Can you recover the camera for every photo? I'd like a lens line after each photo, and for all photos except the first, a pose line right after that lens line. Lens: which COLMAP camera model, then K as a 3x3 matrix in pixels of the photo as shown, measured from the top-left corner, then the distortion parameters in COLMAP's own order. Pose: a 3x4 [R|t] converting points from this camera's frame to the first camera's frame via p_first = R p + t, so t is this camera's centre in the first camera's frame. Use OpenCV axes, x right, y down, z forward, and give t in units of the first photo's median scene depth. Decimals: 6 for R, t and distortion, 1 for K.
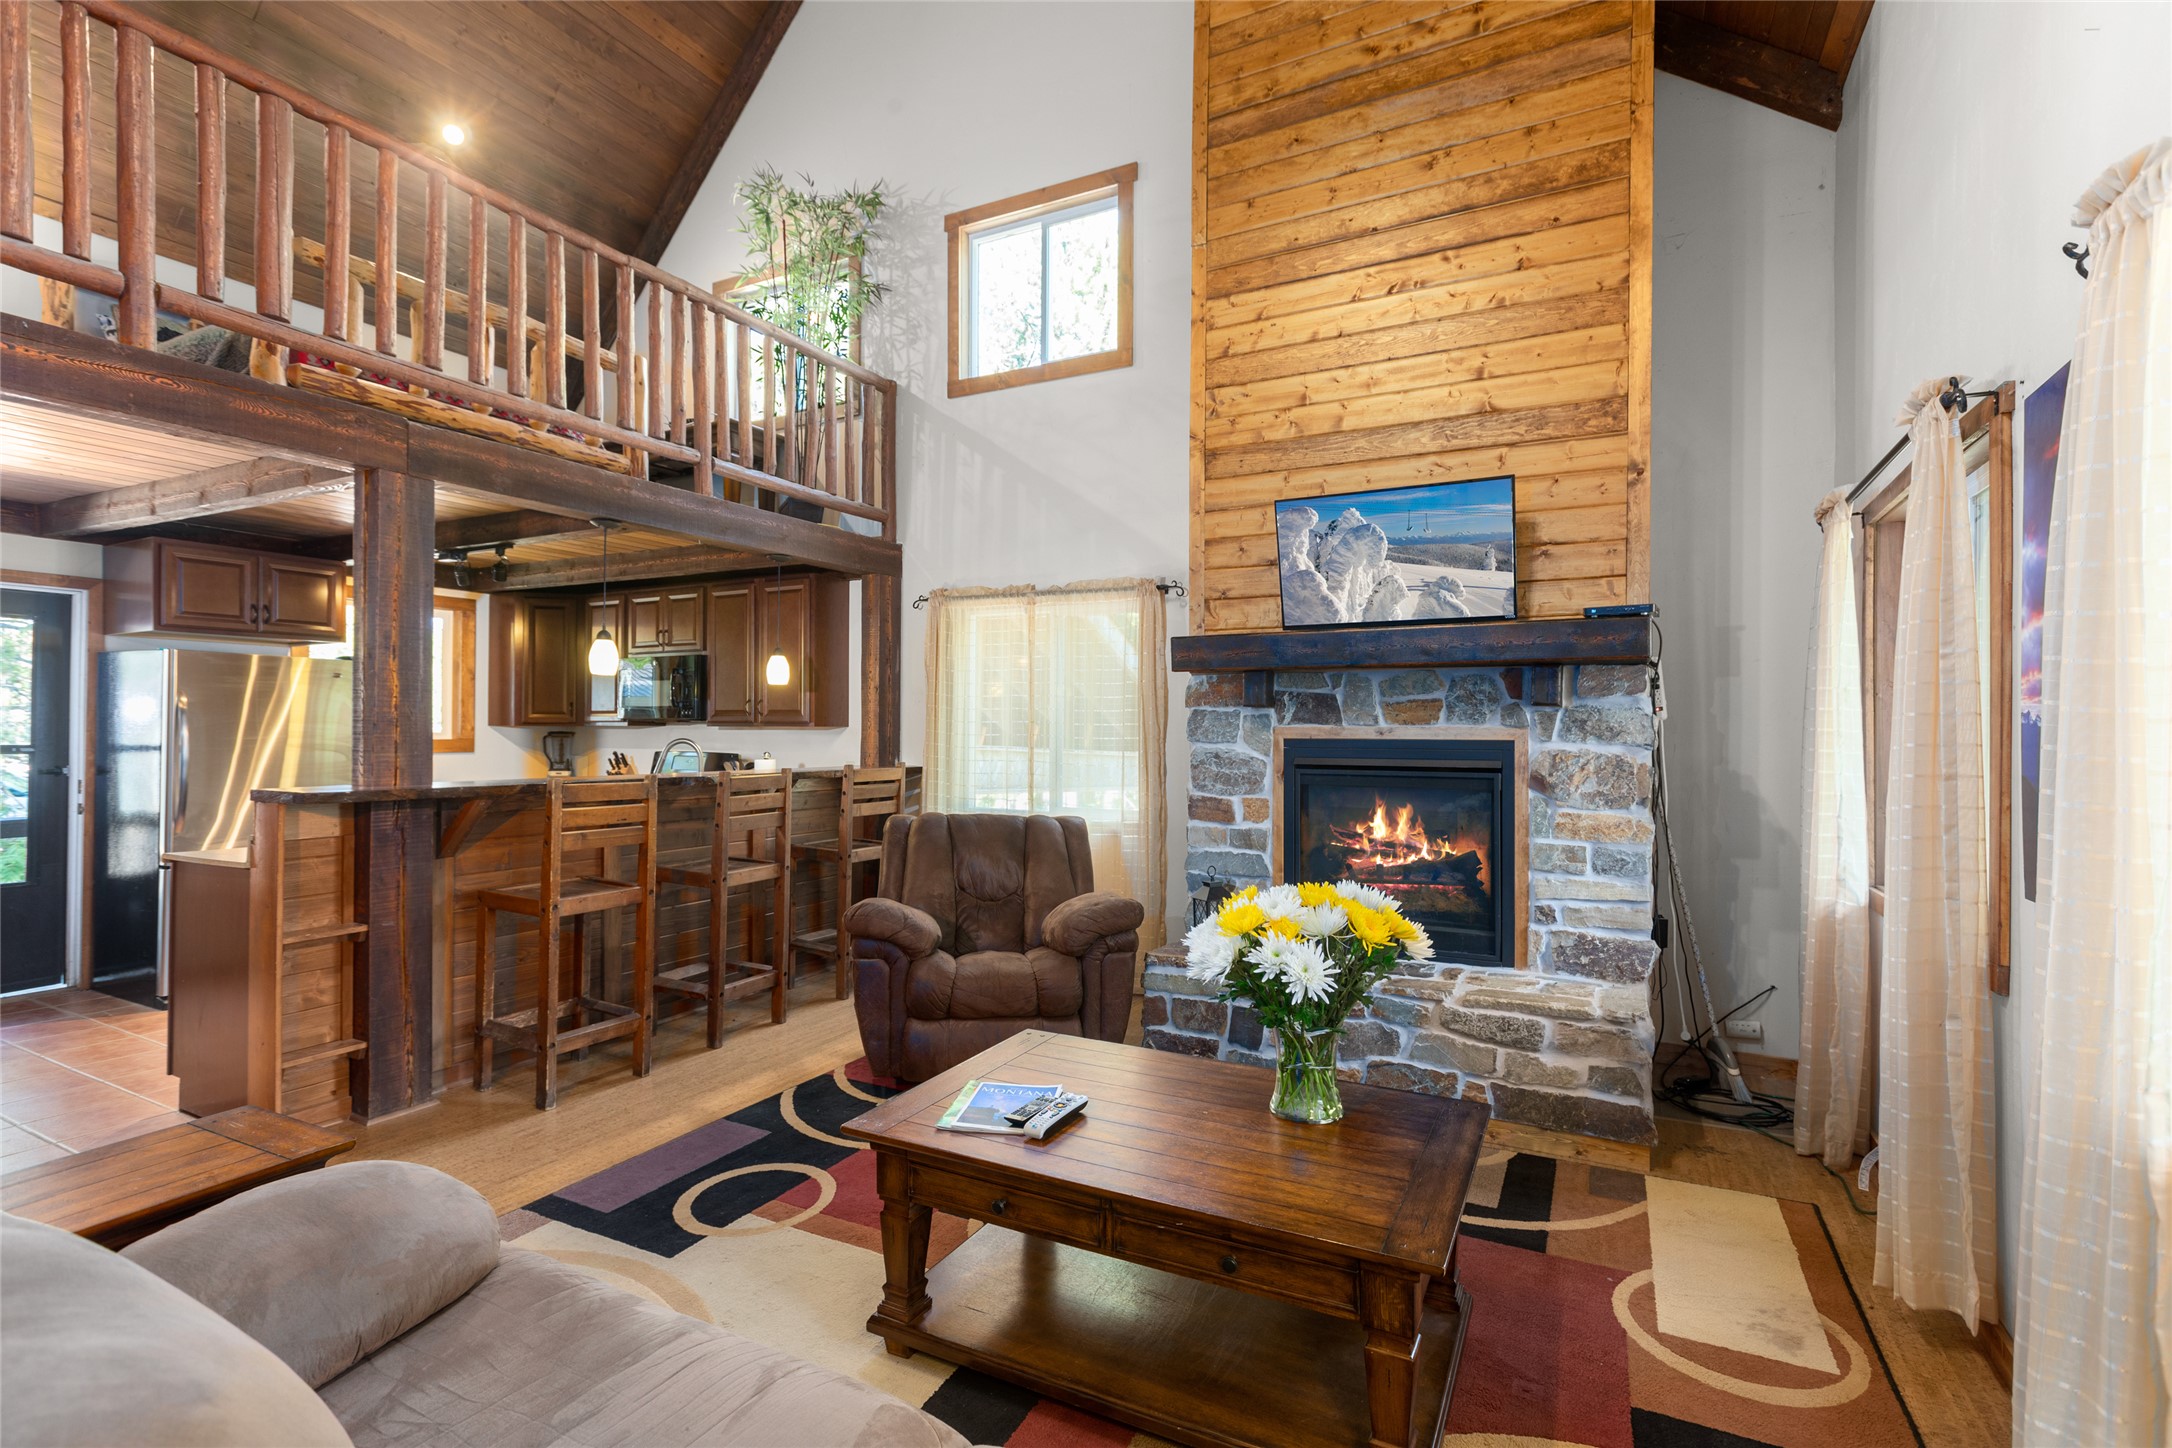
lens RADIAL K [[991.9, 0, 1094.7], [0, 991.9, 723.1], [0, 0, 1]] dist [0.002935, 0.000367]
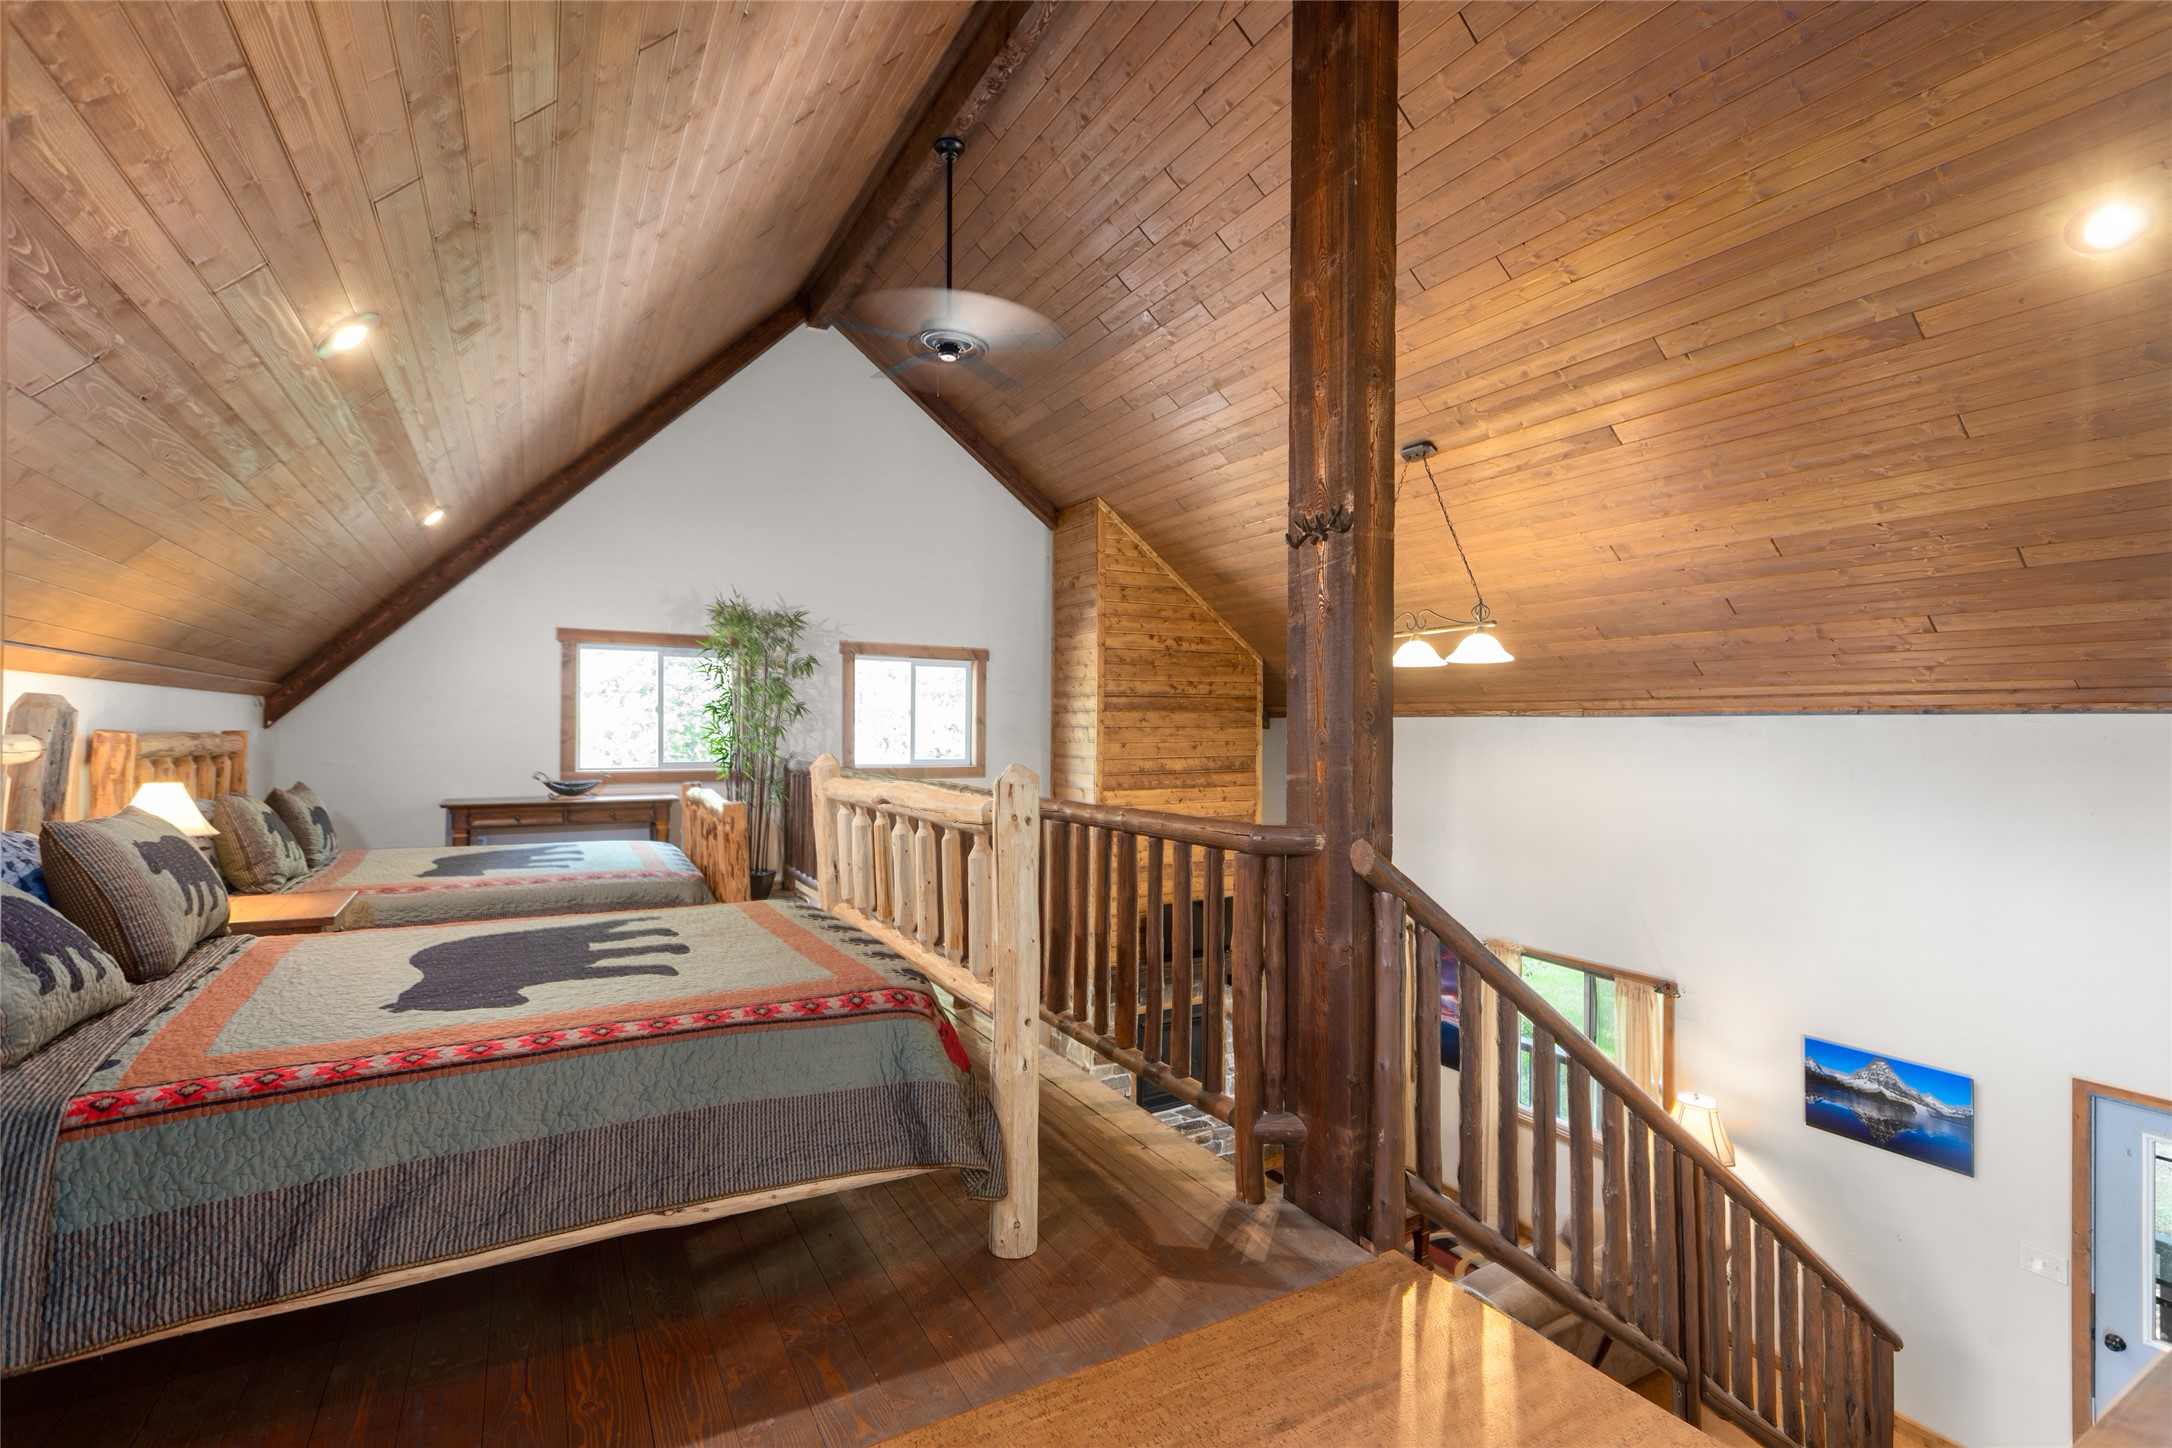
lens RADIAL K [[974.3, 0, 1100.1], [0, 974.3, 724.9], [0, 0, 1]] dist [0.008026, -0.003237]
pose [[0.532796, -0.002388, 0.846240, -1.566490], [-0.009150, 0.999921, 0.008582, -0.604521], [-0.846194, -0.012315, 0.532732, 0.012496]]
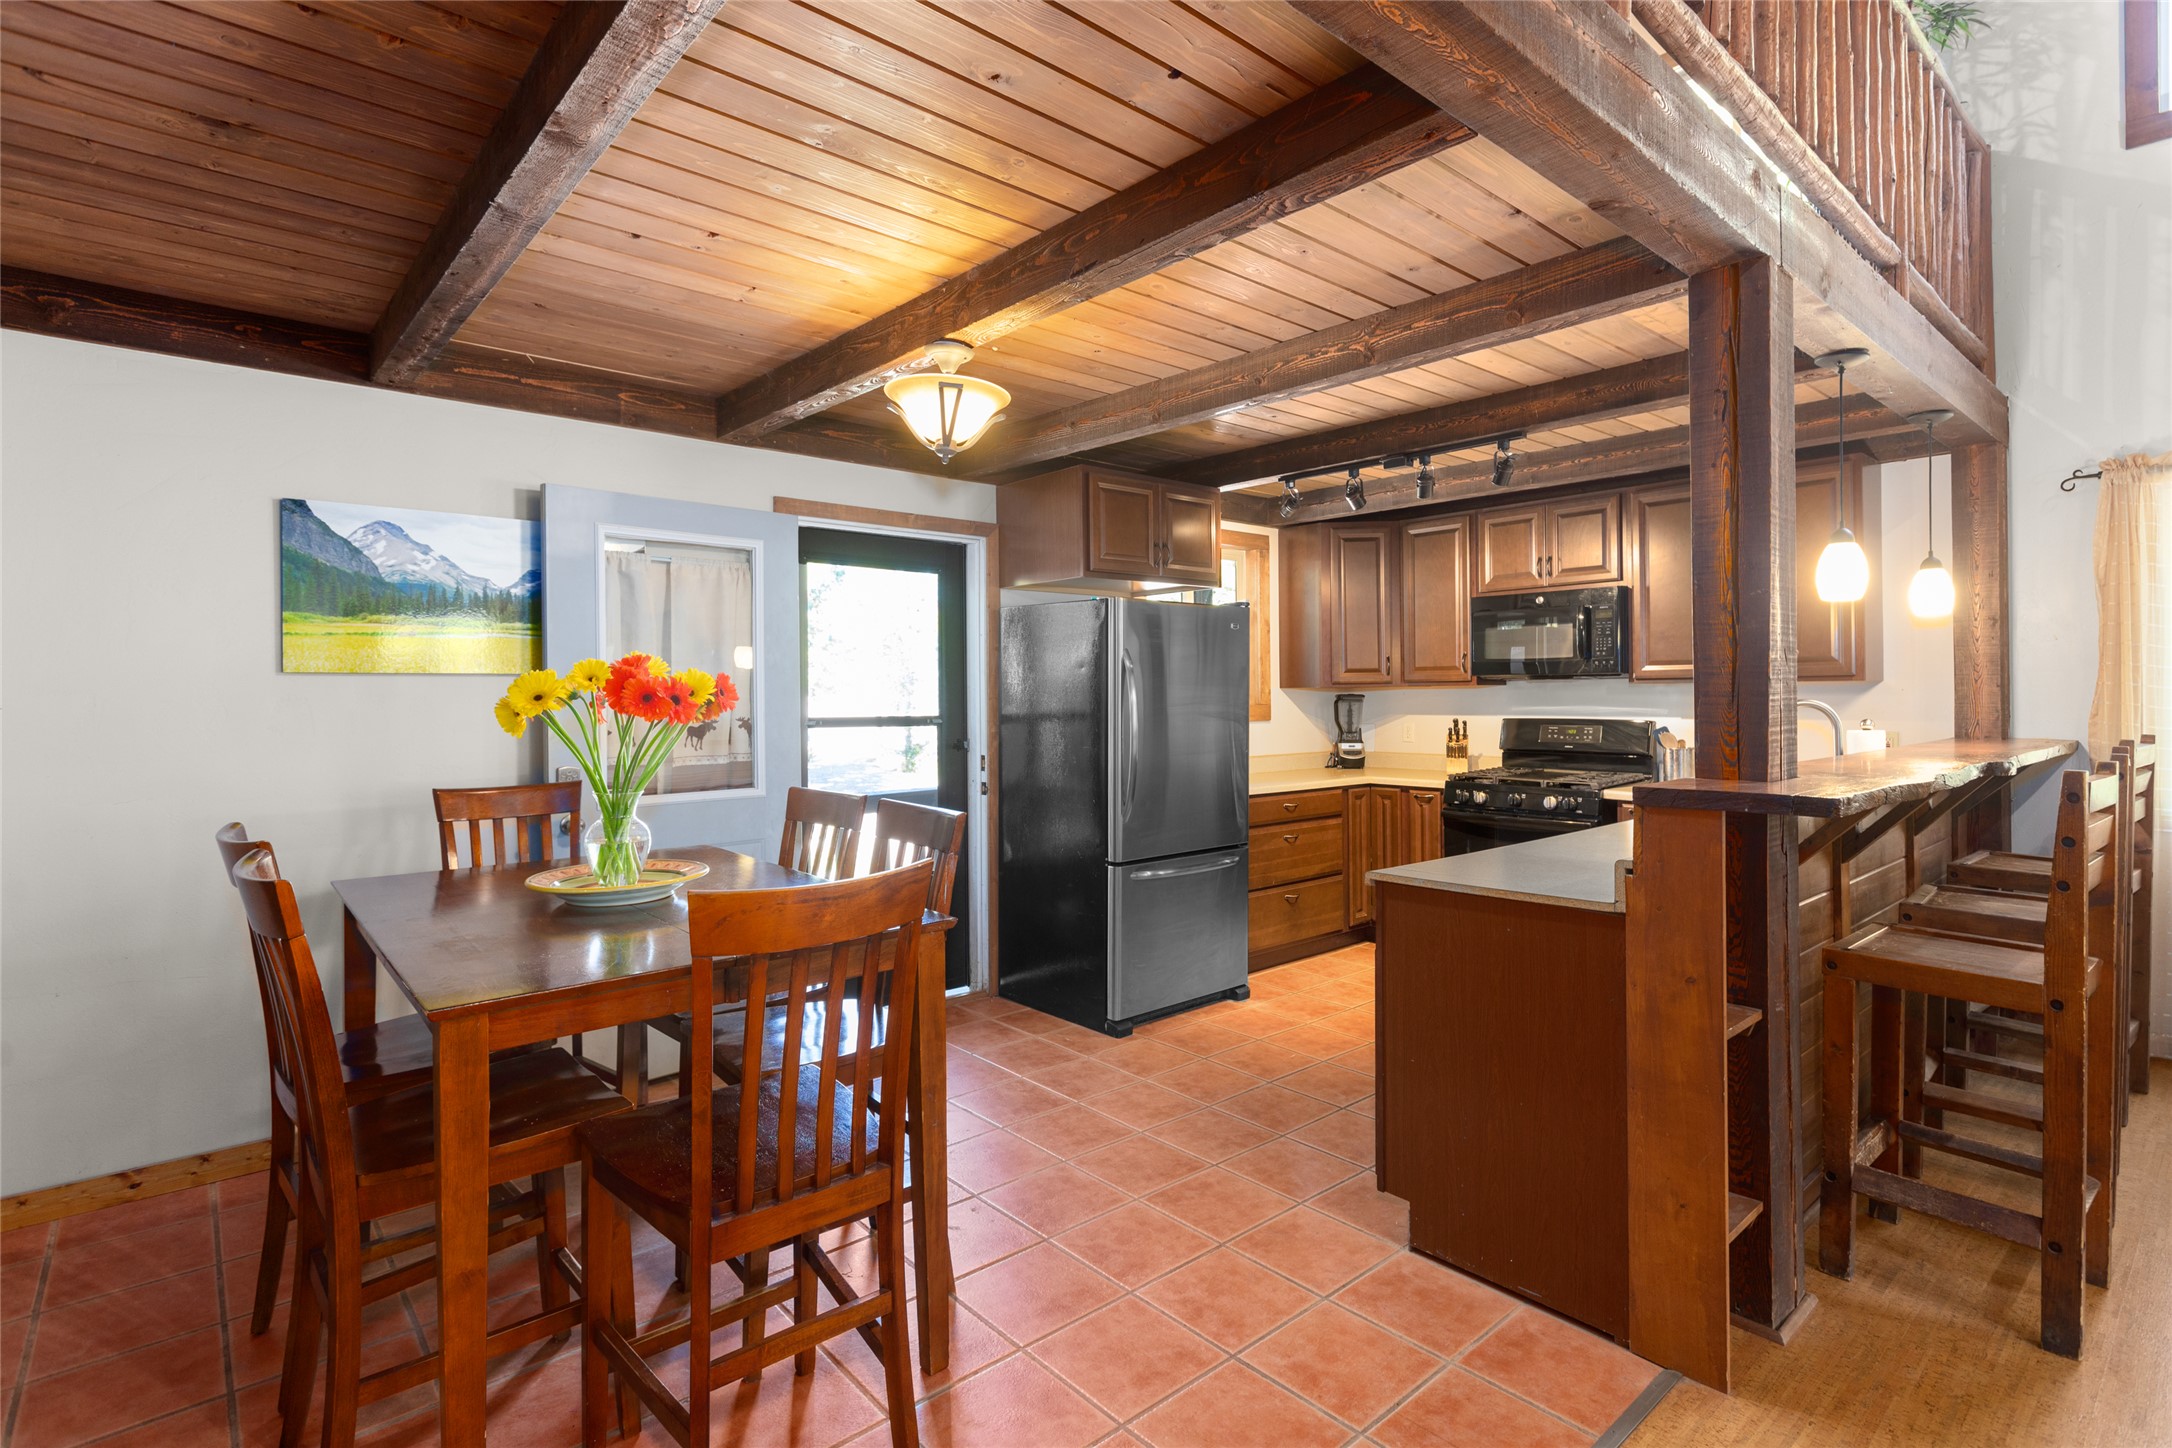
lens RADIAL K [[1053.7, 0, 1107.2], [0, 1053.7, 692.2], [0, 0, 1]] dist [-0.001002, -0.000283]
pose [[0.935273, -0.013980, -0.353652, -0.752799], [0.016540, 0.999854, 0.004215, -0.000077], [0.353542, -0.009792, 0.935368, 0.222789]]
